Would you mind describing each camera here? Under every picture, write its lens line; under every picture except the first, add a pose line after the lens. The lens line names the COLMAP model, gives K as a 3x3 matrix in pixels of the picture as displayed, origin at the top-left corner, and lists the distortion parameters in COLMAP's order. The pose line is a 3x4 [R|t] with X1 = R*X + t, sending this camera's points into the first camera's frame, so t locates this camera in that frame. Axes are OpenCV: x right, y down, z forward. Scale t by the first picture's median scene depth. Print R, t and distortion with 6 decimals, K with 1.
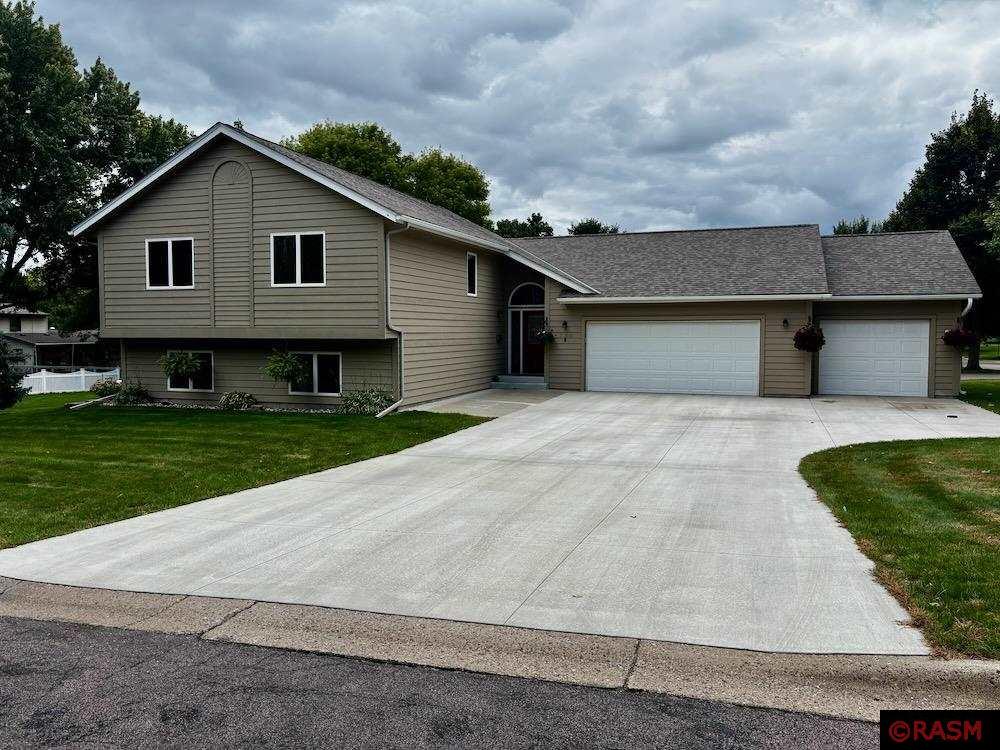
lens RADIAL K [[751.5, 0, 510.6], [0, 751.5, 378.8], [0, 0, 1]] dist [0.061716, -0.060412]
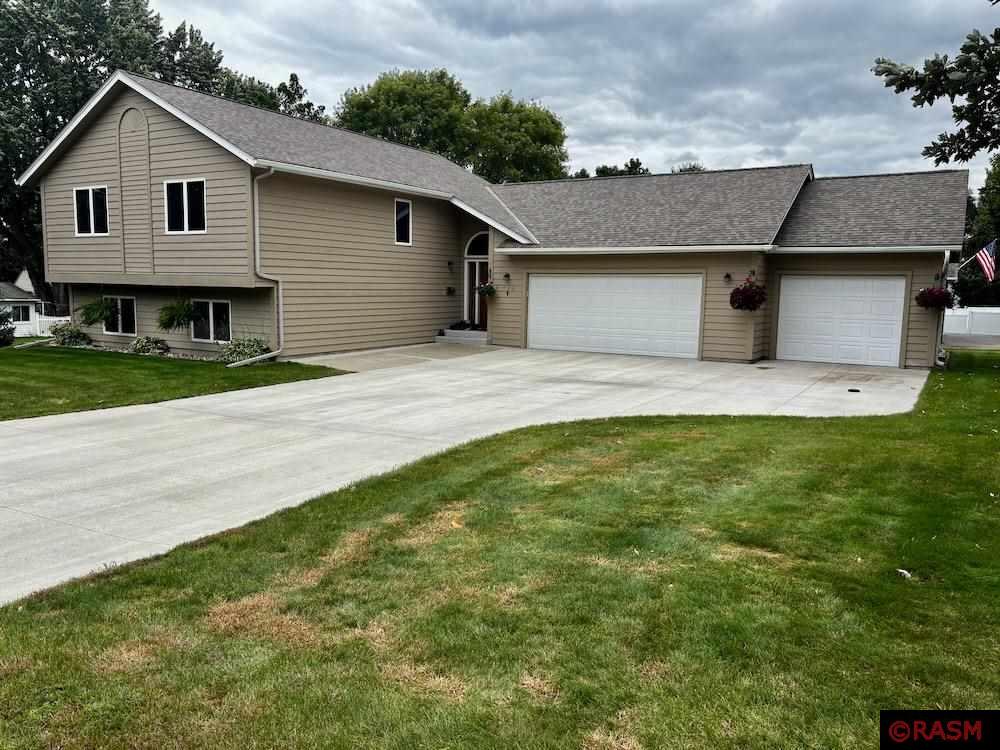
lens RADIAL K [[751.5, 0, 510.6], [0, 751.5, 378.8], [0, 0, 1]] dist [0.061716, -0.060412]
pose [[0.977779, 0.041251, -0.205541, 0.323877], [-0.028474, 0.997496, 0.064737, -0.006461], [0.207697, -0.057446, 0.976505, 0.082631]]
